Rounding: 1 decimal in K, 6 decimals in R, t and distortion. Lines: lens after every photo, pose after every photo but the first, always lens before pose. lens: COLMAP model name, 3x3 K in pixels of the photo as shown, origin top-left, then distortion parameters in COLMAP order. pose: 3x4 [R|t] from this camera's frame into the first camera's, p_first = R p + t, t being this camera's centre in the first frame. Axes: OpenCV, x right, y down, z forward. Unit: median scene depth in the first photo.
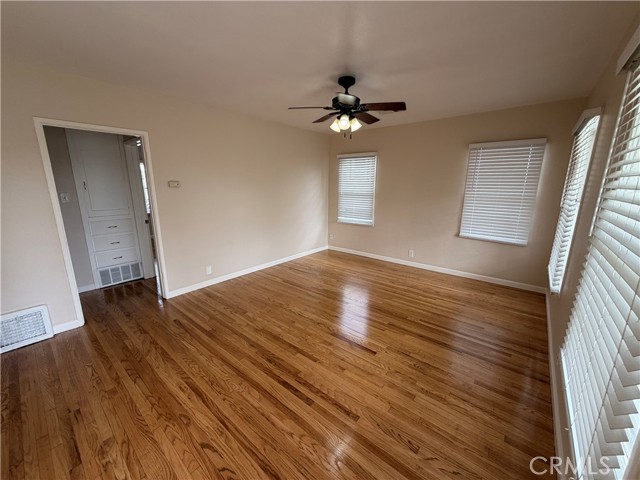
lens RADIAL K [[255.5, 0, 317.1], [0, 255.5, 240.2], [0, 0, 1]] dist [-0.000968, -0.000136]
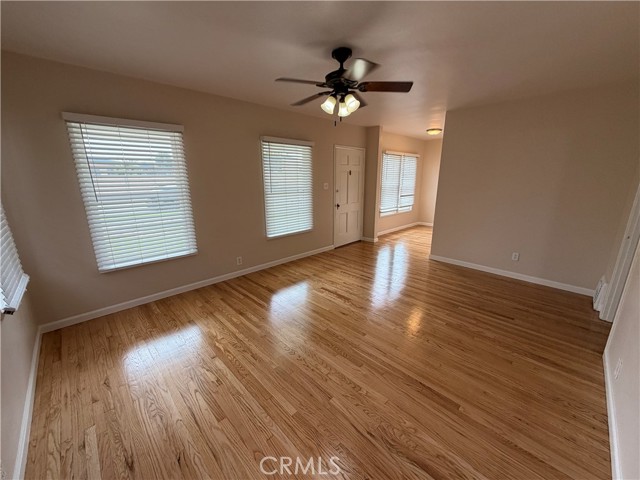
lens RADIAL K [[255.4, 0, 317.7], [0, 255.4, 237.9], [0, 0, 1]] dist [0.000619, -0.000023]
pose [[-0.995054, -0.022048, 0.096853, 0.097022], [0.023238, 0.896327, 0.442783, -0.441478], [-0.096575, 0.442844, -0.891382, 1.967856]]
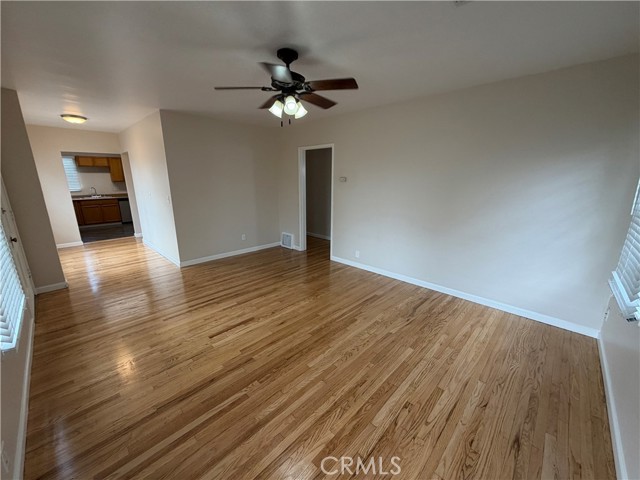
lens RADIAL K [[255.5, 0, 317.1], [0, 255.5, 240.2], [0, 0, 1]] dist [-0.000968, -0.000136]
pose [[-0.073484, 0.239545, -0.968100, 1.008013], [-0.218548, 0.943262, 0.249988, -0.277556], [0.973055, 0.229947, -0.016962, 1.203765]]
